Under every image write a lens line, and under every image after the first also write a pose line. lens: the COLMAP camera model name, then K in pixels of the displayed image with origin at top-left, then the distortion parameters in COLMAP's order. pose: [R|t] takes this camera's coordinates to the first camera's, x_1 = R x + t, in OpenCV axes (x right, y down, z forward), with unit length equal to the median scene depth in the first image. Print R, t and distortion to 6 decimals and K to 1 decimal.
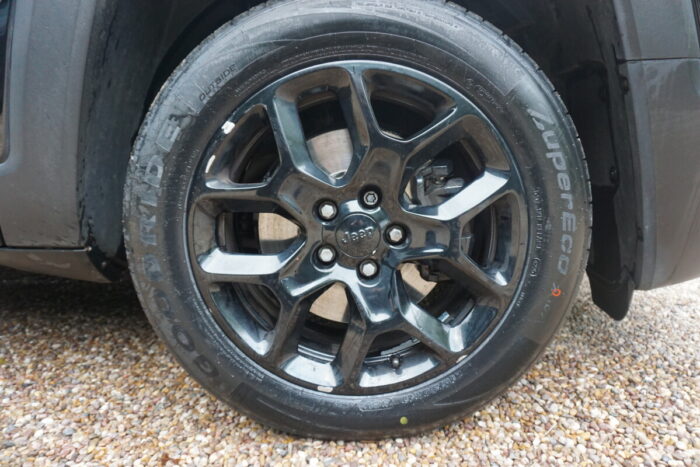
lens RADIAL K [[465.1, 0, 351.3], [0, 465.1, 232.9], [0, 0, 1]] dist [-0.043377, 0.028056]
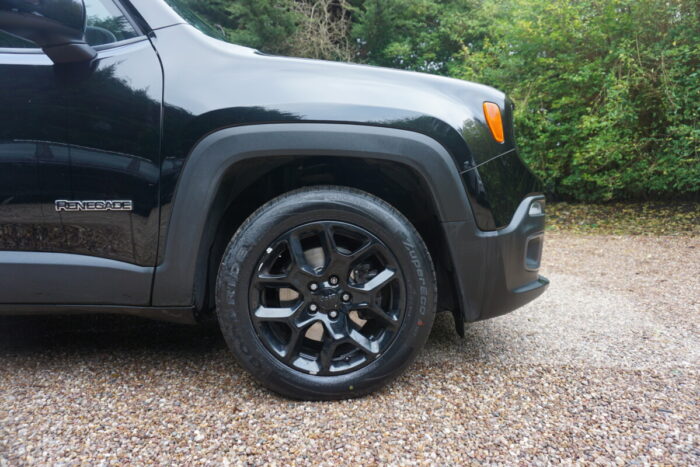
lens RADIAL K [[465.1, 0, 351.3], [0, 465.1, 232.9], [0, 0, 1]] dist [-0.043377, 0.028056]
pose [[0.997942, -0.008083, 0.063618, -0.012665], [0.015277, 0.993430, -0.113418, -0.046530], [-0.062283, 0.114156, 0.991509, -1.114633]]
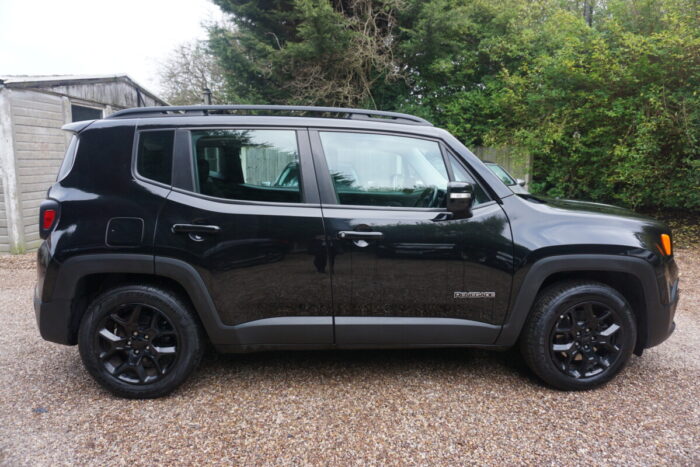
lens RADIAL K [[465.1, 0, 351.3], [0, 465.1, 232.9], [0, 0, 1]] dist [-0.043377, 0.028056]
pose [[0.993487, -0.001191, 0.113938, -2.456842], [0.006730, 0.998813, -0.048245, -0.739118], [-0.113746, 0.048697, 0.992316, -2.811112]]
